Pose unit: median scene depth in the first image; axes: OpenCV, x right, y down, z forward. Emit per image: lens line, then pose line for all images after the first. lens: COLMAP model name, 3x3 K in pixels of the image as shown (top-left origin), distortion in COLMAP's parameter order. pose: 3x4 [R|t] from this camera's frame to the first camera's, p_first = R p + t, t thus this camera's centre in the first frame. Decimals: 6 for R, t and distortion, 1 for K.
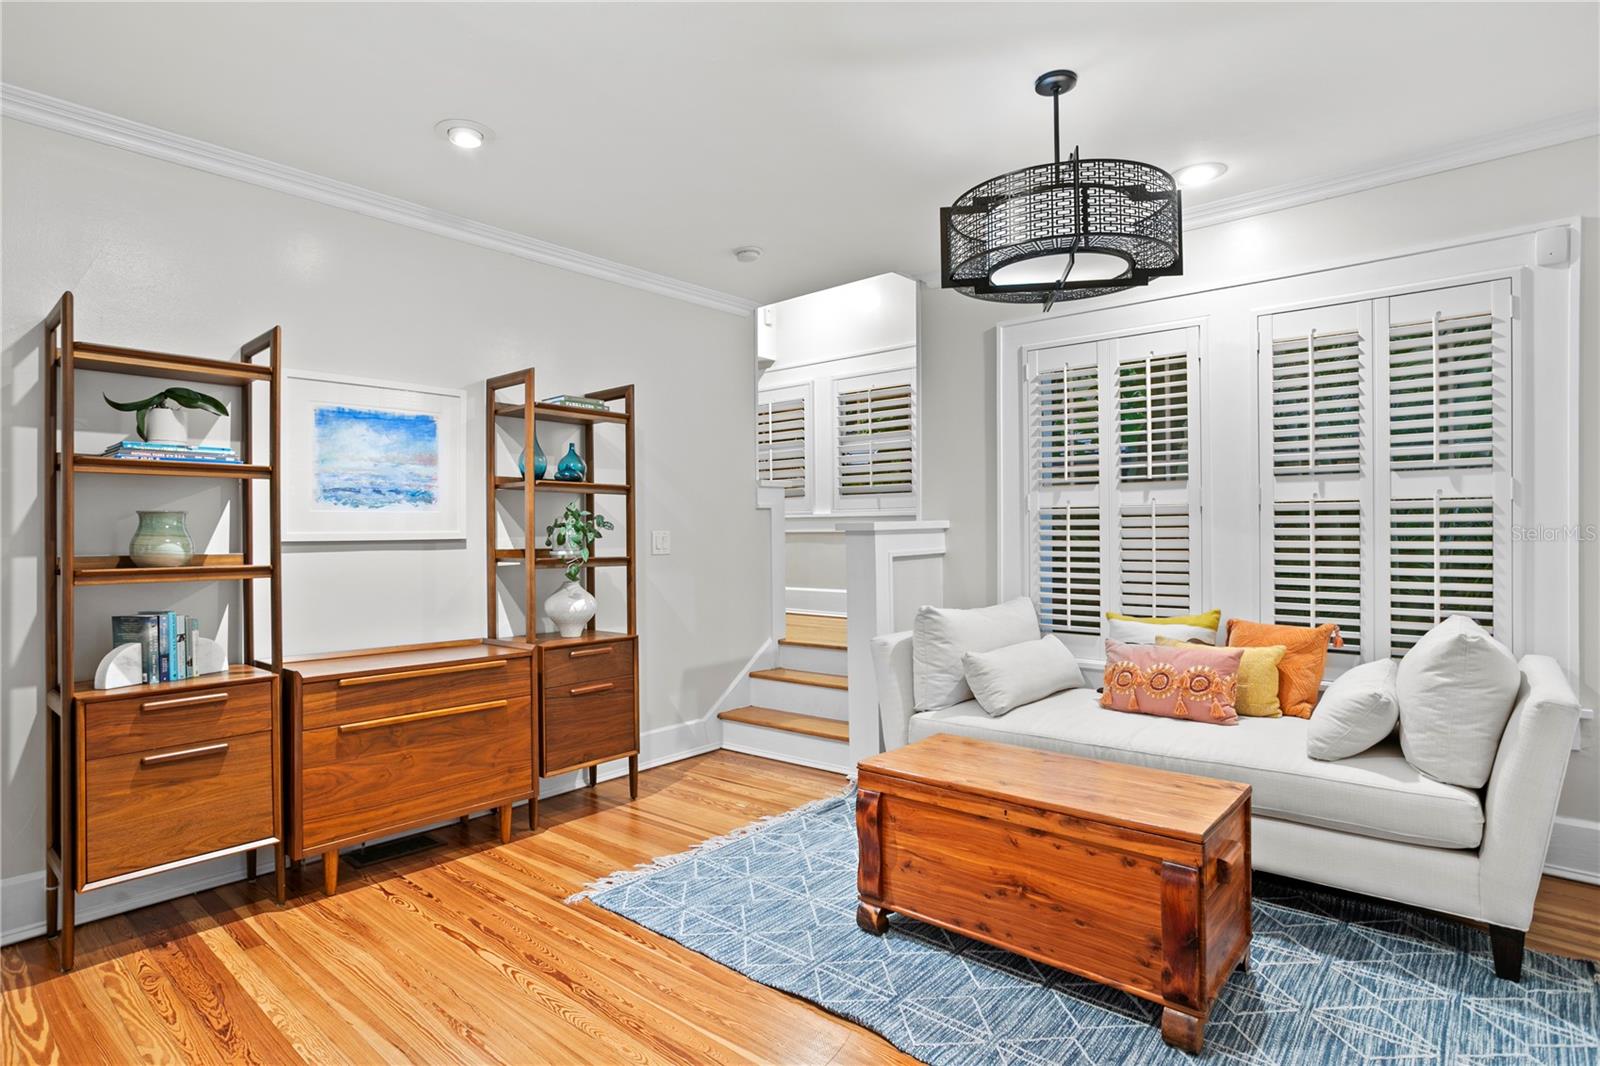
lens RADIAL K [[818.8, 0, 798.3], [0, 818.8, 529.1], [0, 0, 1]] dist [-0.001892, 0.005943]
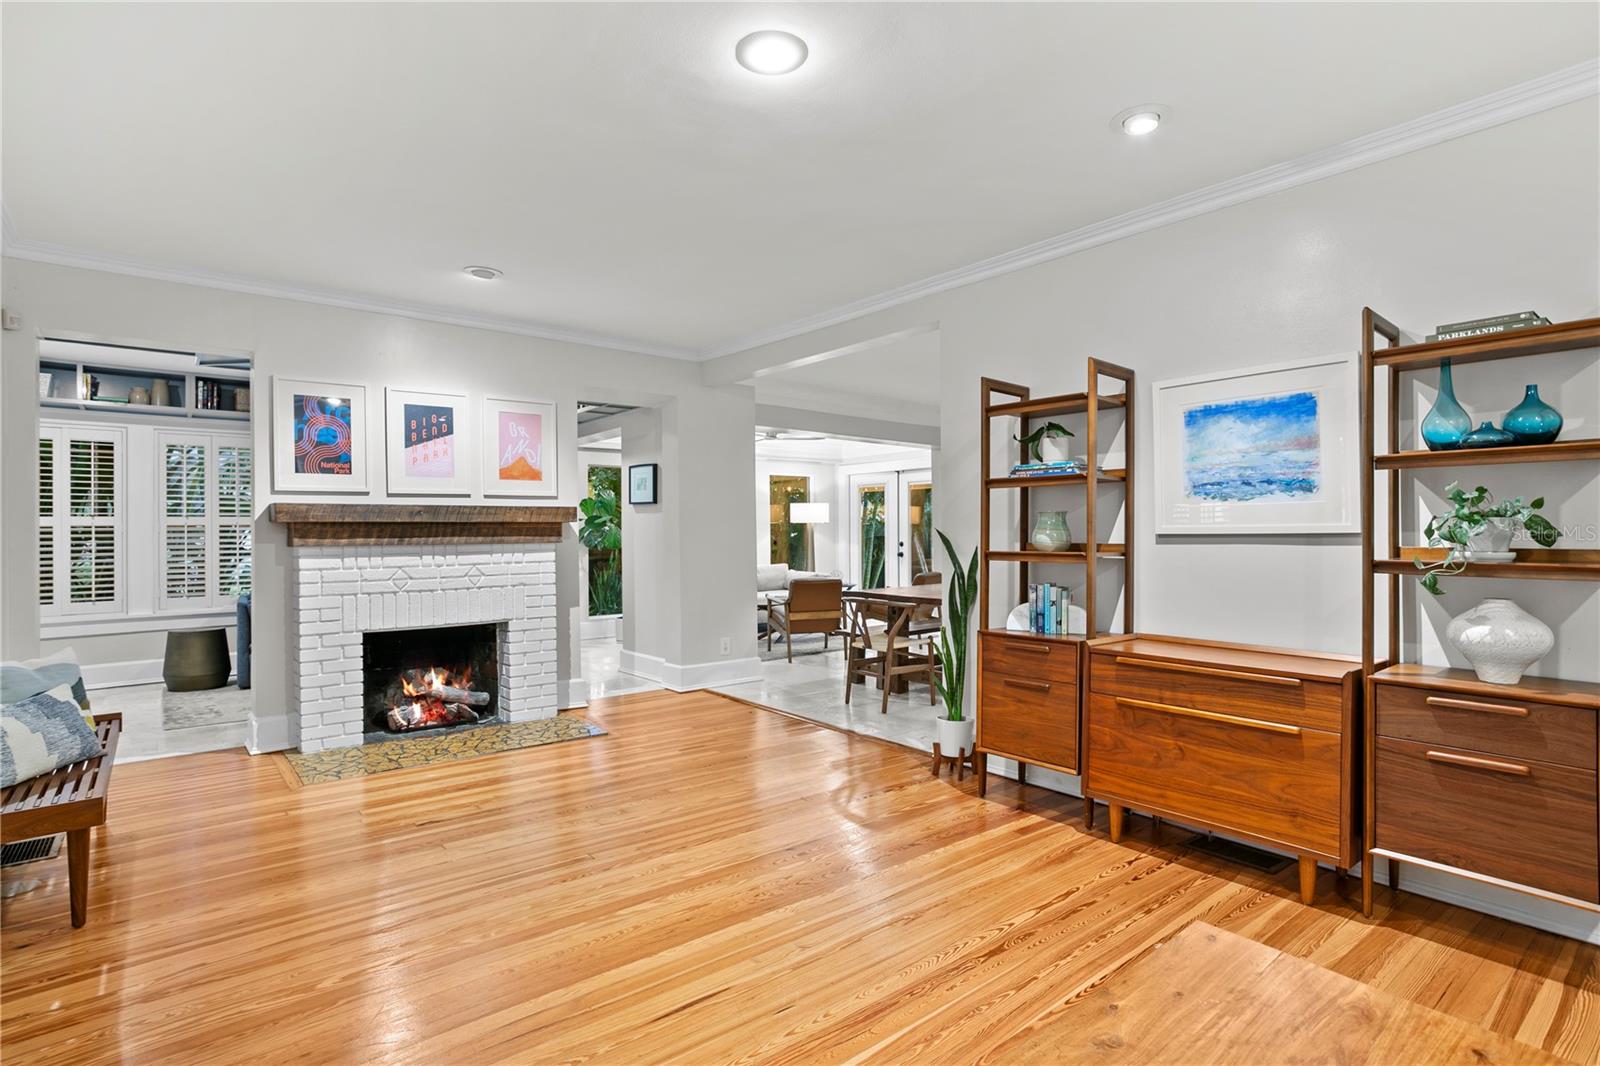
lens RADIAL K [[827.1, 0, 793.3], [0, 827.1, 529.7], [0, 0, 1]] dist [-0.000790, 0.002099]
pose [[-0.176289, 0.000088, -0.984339, 0.575313], [0.007687, 0.999970, -0.001288, 0.006119], [0.984309, -0.007794, -0.176284, 0.678000]]
